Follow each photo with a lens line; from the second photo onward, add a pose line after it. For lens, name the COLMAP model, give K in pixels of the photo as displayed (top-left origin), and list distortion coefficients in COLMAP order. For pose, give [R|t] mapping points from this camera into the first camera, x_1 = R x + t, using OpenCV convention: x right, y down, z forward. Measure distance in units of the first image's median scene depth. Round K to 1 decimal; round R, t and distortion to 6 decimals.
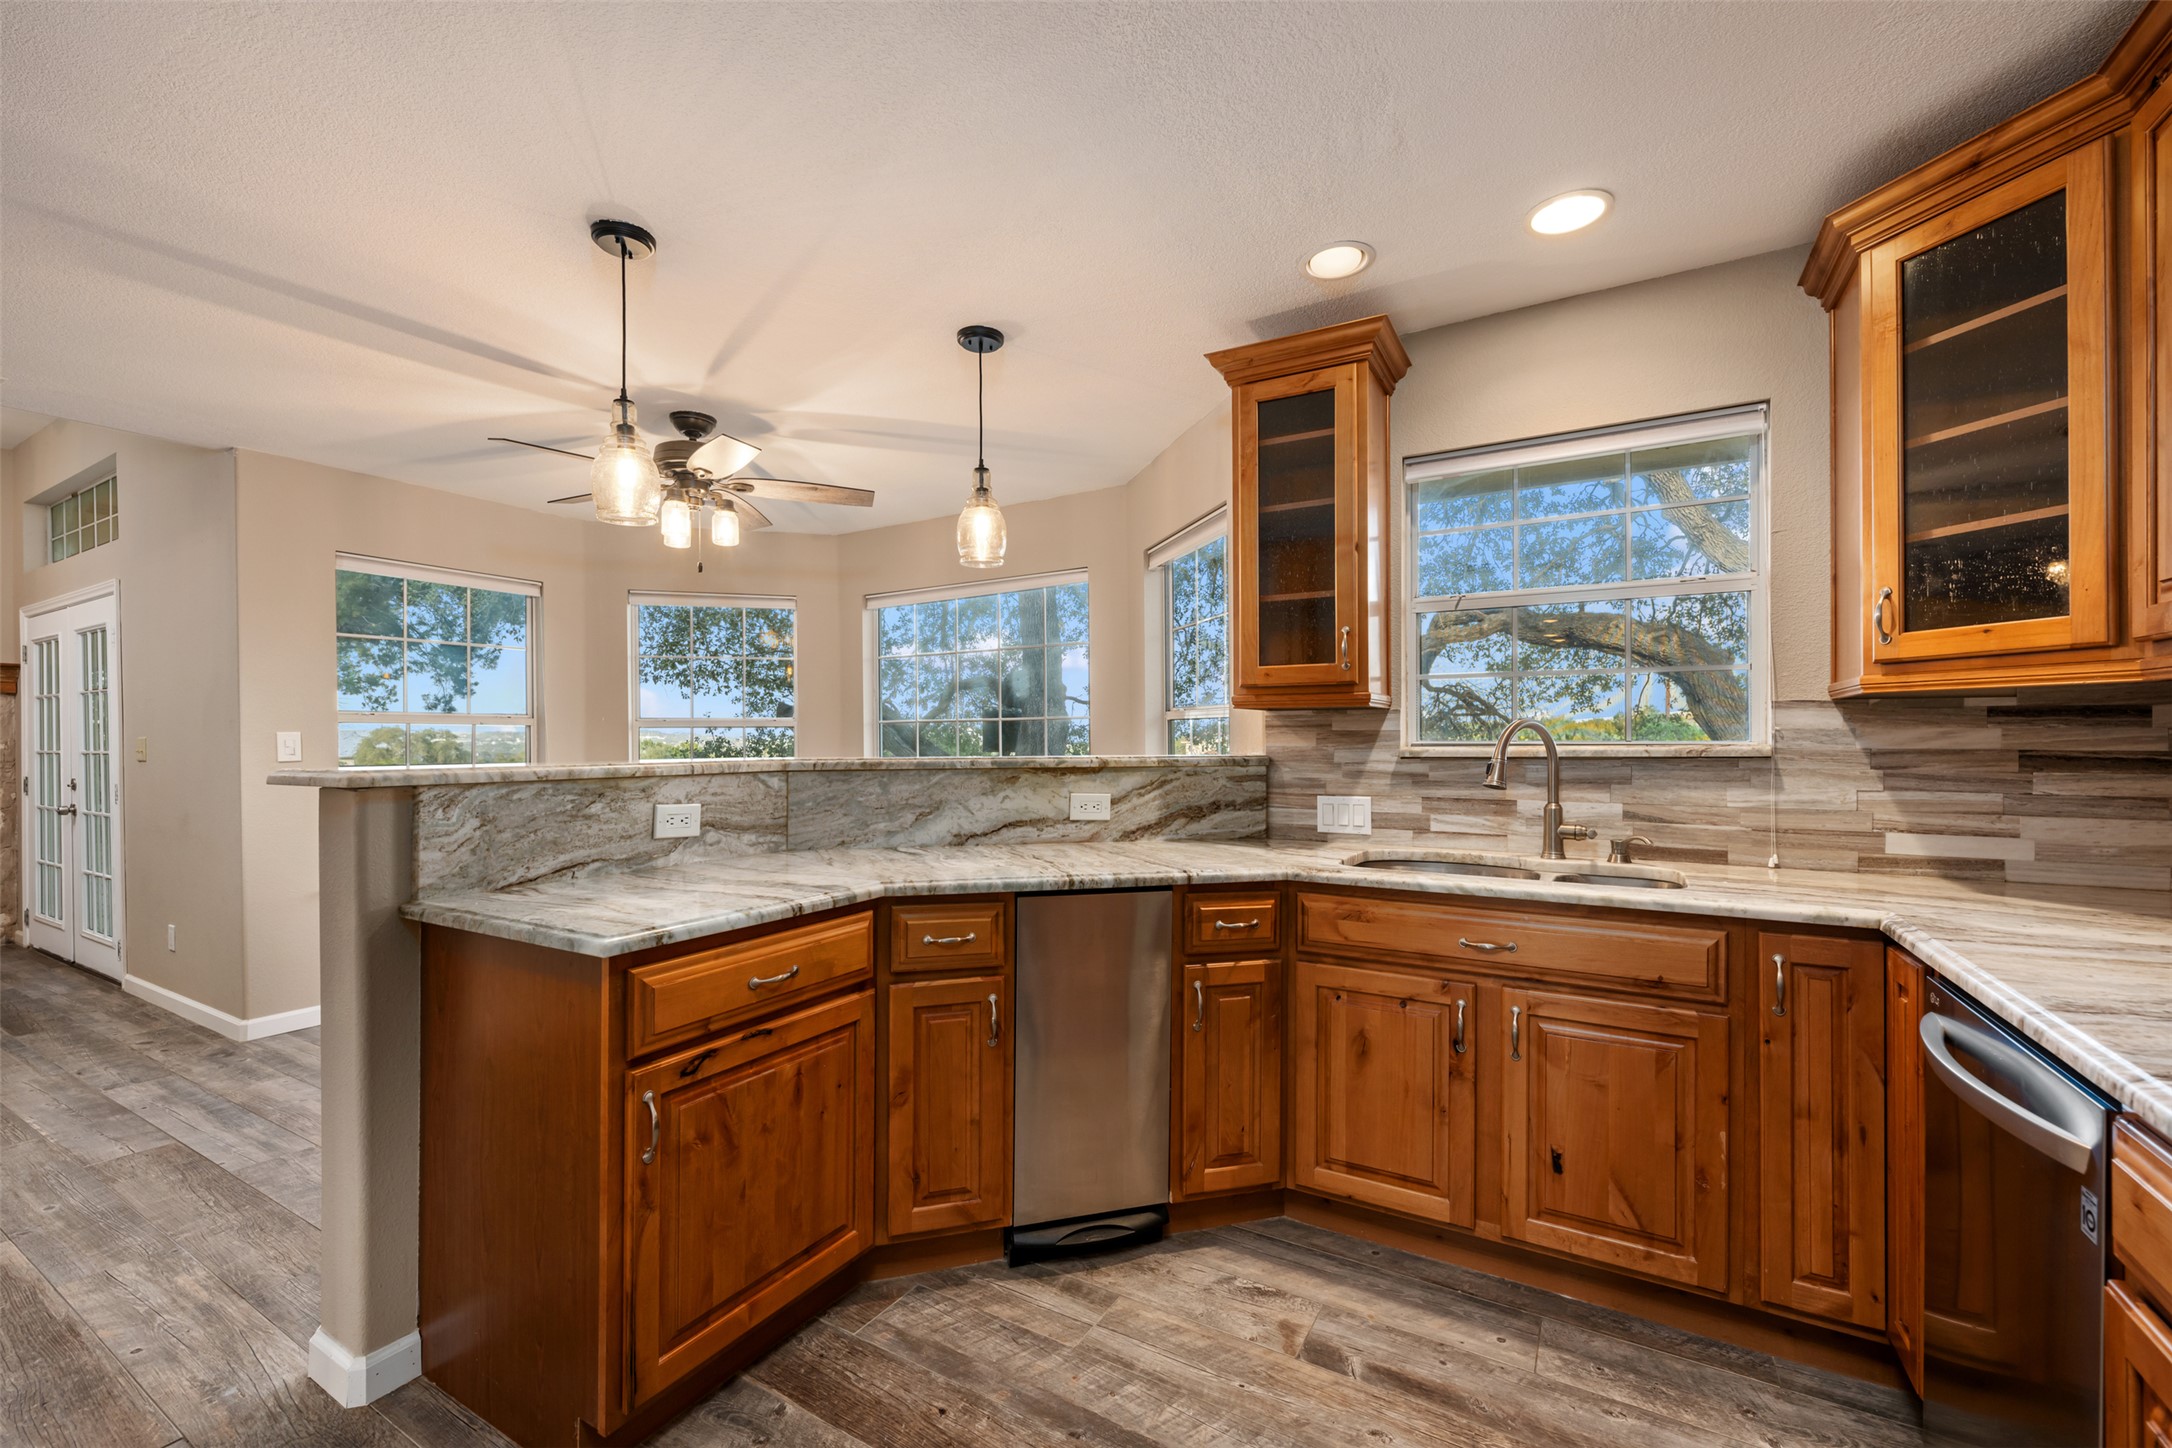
lens RADIAL K [[898.1, 0, 1081.5], [0, 898.1, 733.4], [0, 0, 1]] dist [0.000534, -0.000061]
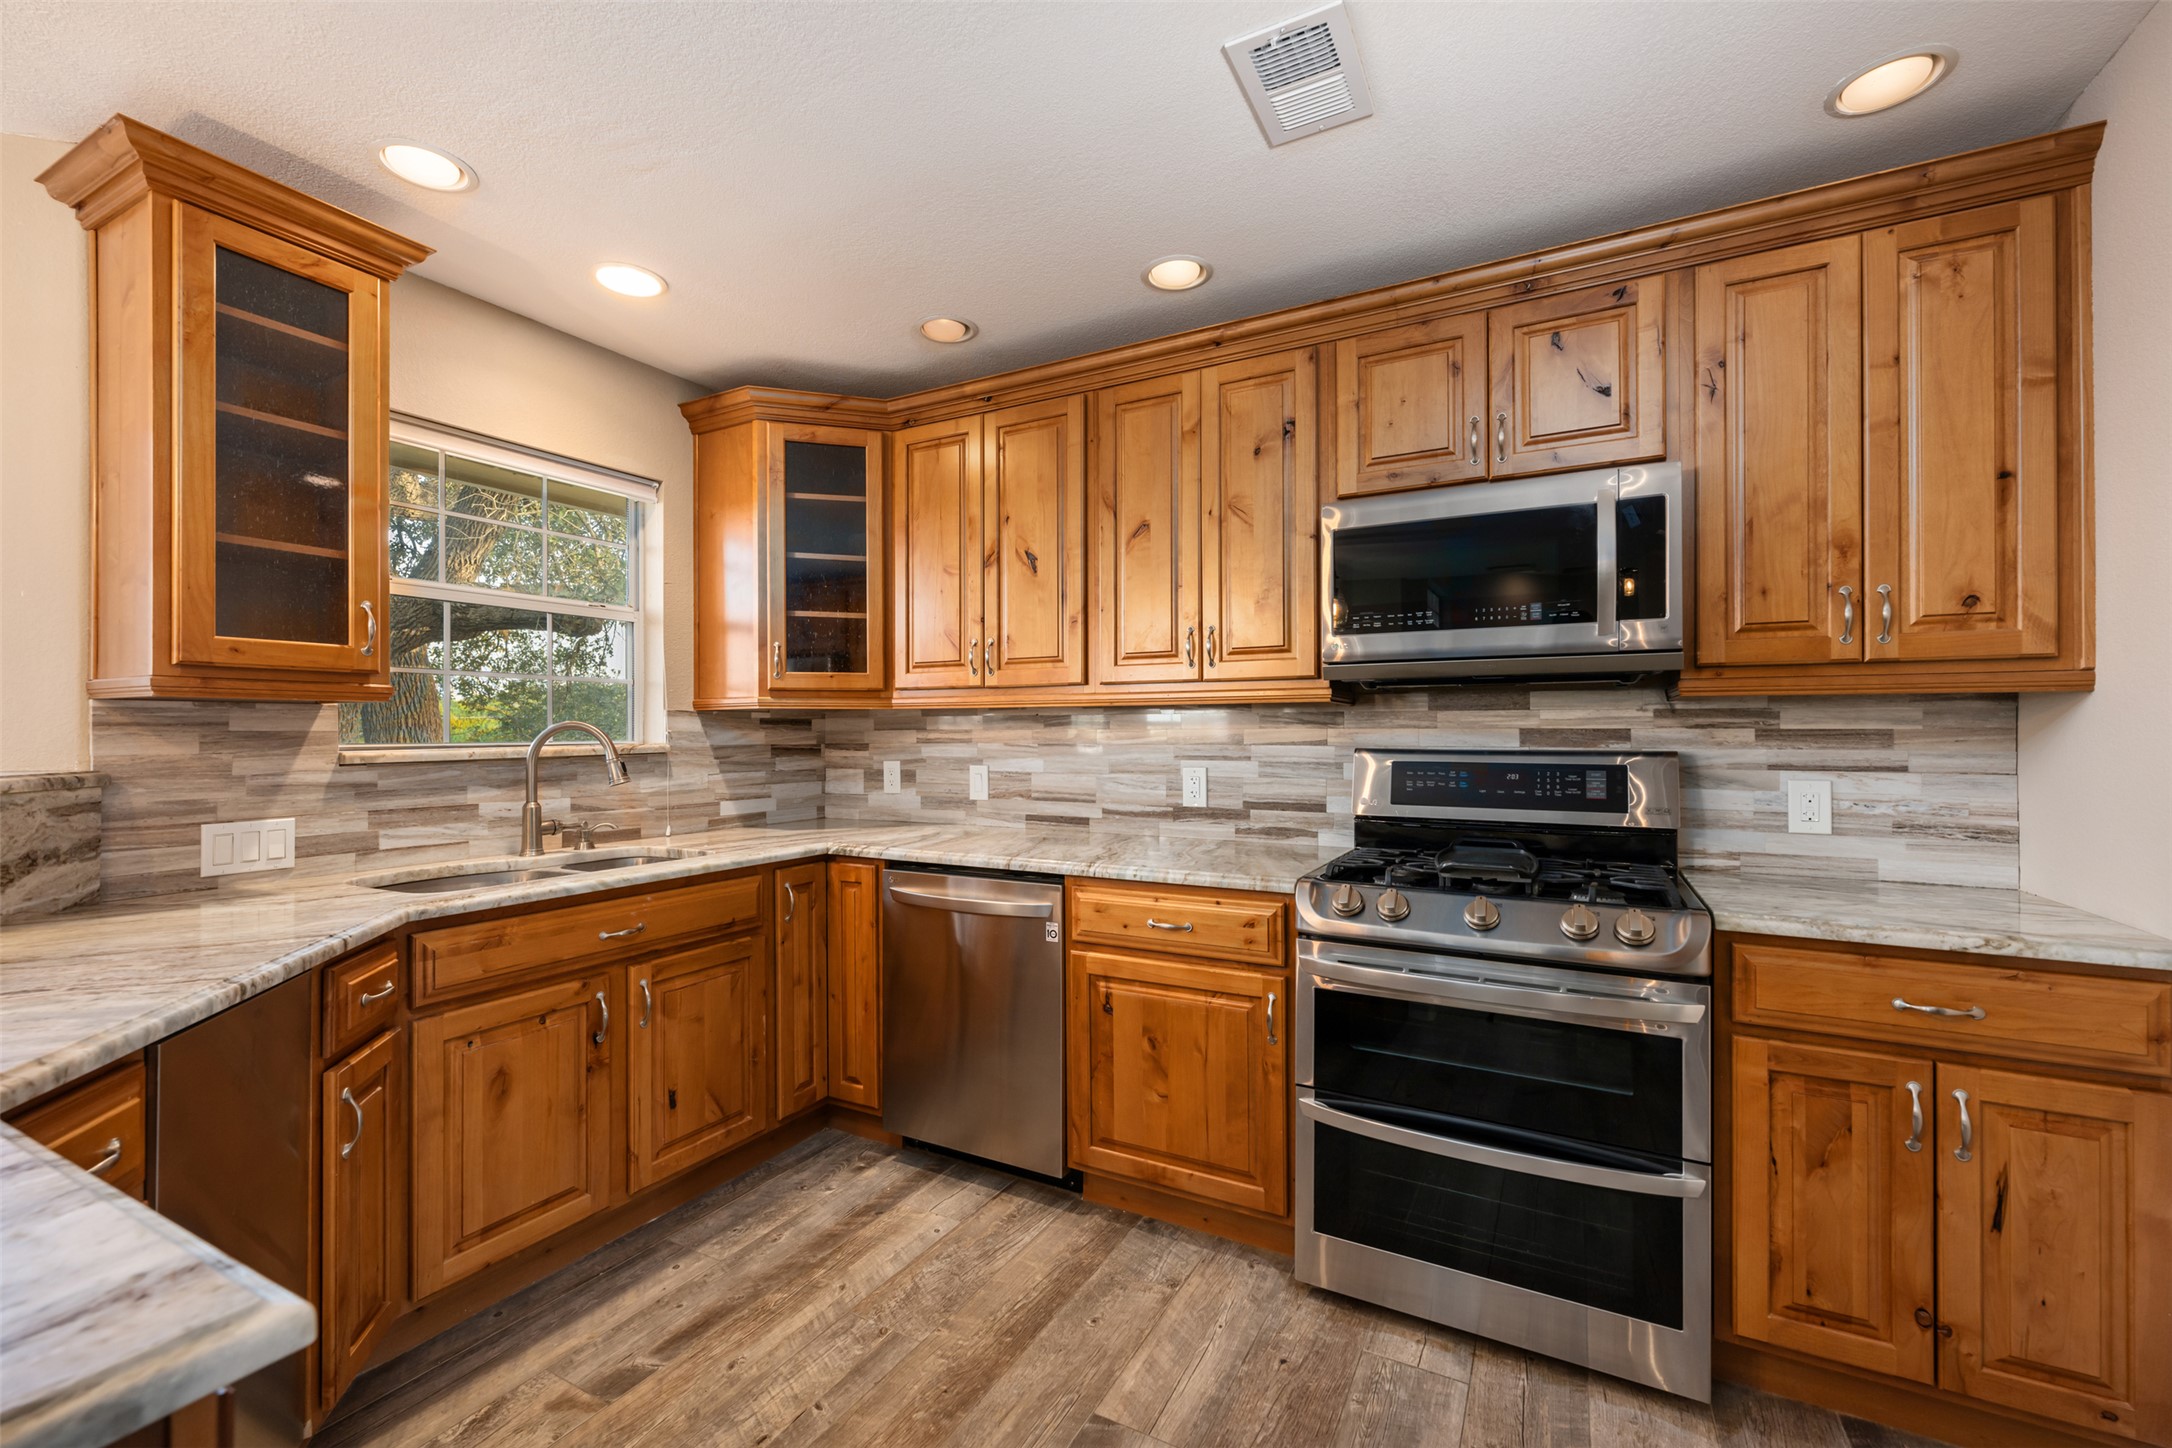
lens RADIAL K [[892.1, 0, 1086.0], [0, 892.1, 724.0], [0, 0, 1]] dist [-0.000828, -0.000021]
pose [[-0.034783, 0.010294, 0.999342, -0.547491], [-0.001272, 0.999946, -0.010345, -0.002904], [-0.999394, -0.001631, -0.034768, 0.412516]]
